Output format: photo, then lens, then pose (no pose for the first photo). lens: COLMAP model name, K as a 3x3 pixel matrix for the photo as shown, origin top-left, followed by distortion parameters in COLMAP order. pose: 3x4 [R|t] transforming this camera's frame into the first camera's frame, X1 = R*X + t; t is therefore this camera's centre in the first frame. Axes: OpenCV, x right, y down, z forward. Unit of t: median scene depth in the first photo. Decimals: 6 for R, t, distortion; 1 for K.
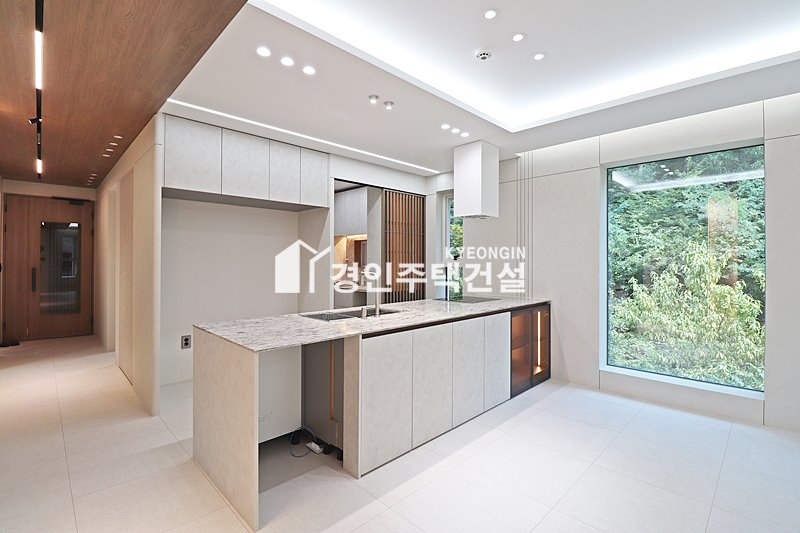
lens RADIAL K [[371.0, 0, 401.5], [0, 371.0, 260.9], [0, 0, 1]] dist [-0.006422, -0.009470]
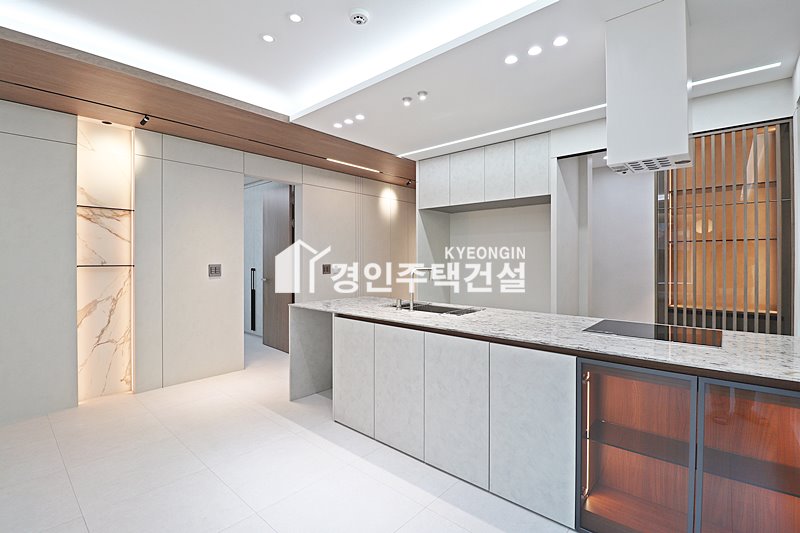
lens RADIAL K [[371.0, 0, 404.8], [0, 371.0, 261.5], [0, 0, 1]] dist [-0.006422, -0.009470]
pose [[0.058761, 0.004640, -0.998261, 0.676707], [0.003268, 0.999983, 0.004840, 0.006134], [0.998267, -0.003547, 0.058745, 0.652201]]
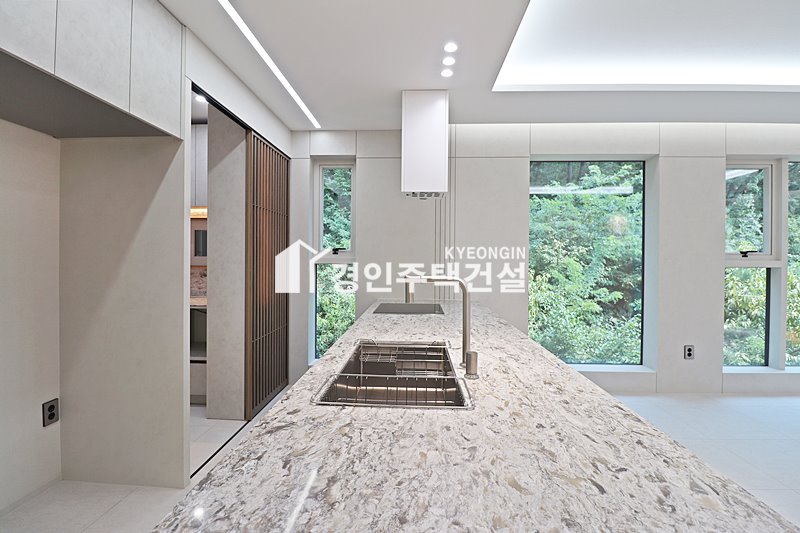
lens RADIAL K [[371.0, 0, 400.9], [0, 371.0, 260.6], [0, 0, 1]] dist [-0.006422, -0.009470]
pose [[0.736614, -0.000753, 0.676313, -0.326126], [-0.005246, 0.999963, 0.006827, 0.003918], [-0.676293, -0.008577, 0.736583, 0.500620]]
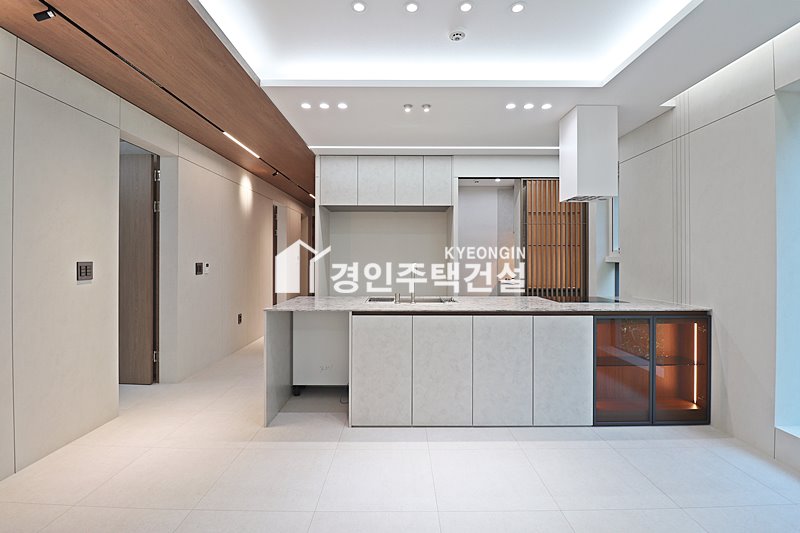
lens RADIAL K [[371.0, 0, 401.6], [0, 371.0, 259.8], [0, 0, 1]] dist [-0.006422, -0.009470]
pose [[0.708986, -0.001649, -0.705221, 0.490424], [0.002266, 0.999997, -0.000059, 0.015407], [0.705219, -0.001556, 0.708988, 0.134608]]
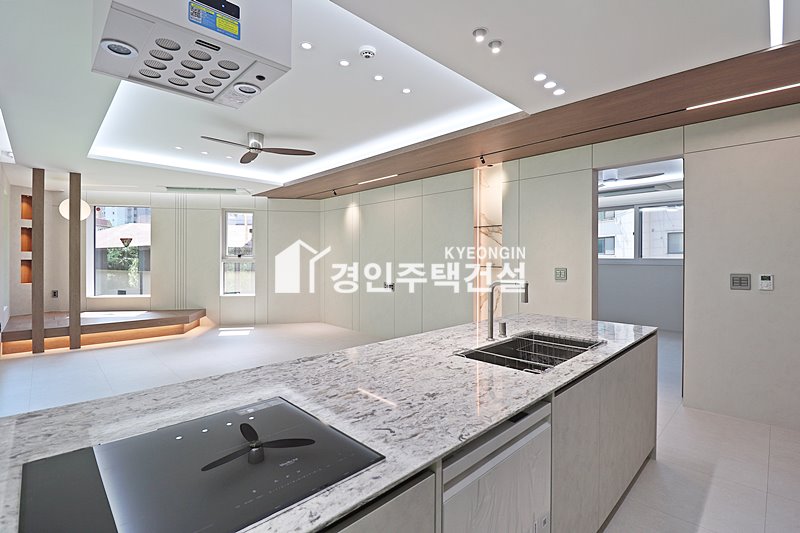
lens RADIAL K [[371.0, 0, 393.5], [0, 371.0, 262.1], [0, 0, 1]] dist [-0.006422, -0.009470]
pose [[-0.999588, -0.007887, 0.027585, 0.079420], [-0.007824, 0.999967, 0.002392, 0.002915], [-0.027603, 0.002175, -0.999617, 1.232740]]
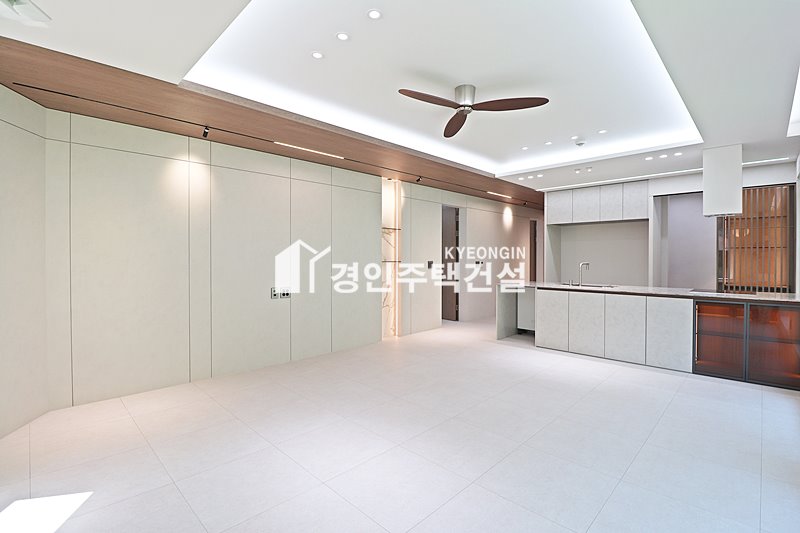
lens RADIAL K [[371.0, 0, 400.3], [0, 371.0, 263.4], [0, 0, 1]] dist [-0.006422, -0.009470]
pose [[0.005820, 0.014532, -0.999877, 1.272412], [0.003984, 0.999886, 0.014555, 0.003058], [0.999975, -0.004068, 0.005761, 0.056705]]
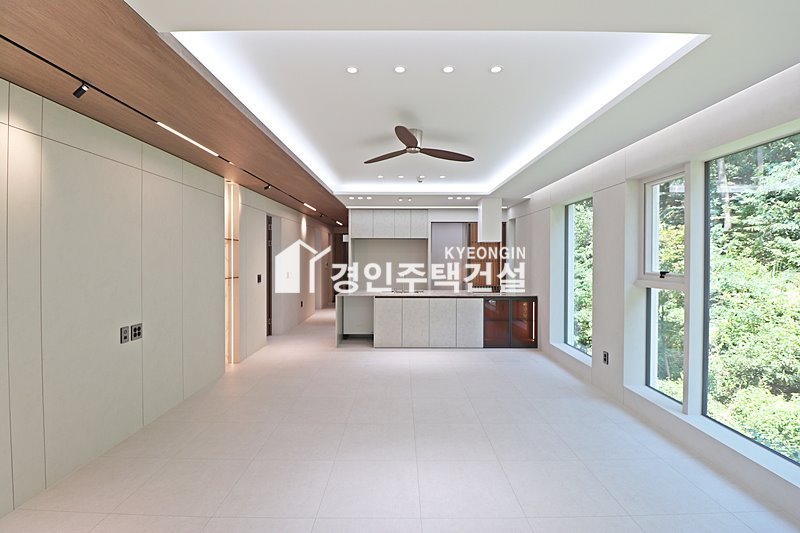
lens RADIAL K [[371.0, 0, 403.5], [0, 371.0, 264.3], [0, 0, 1]] dist [-0.006422, -0.009470]
pose [[0.712946, 0.011864, -0.701119, 1.099021], [0.002477, 0.999808, 0.019437, -0.051823], [0.701215, -0.015595, 0.712779, -0.453826]]
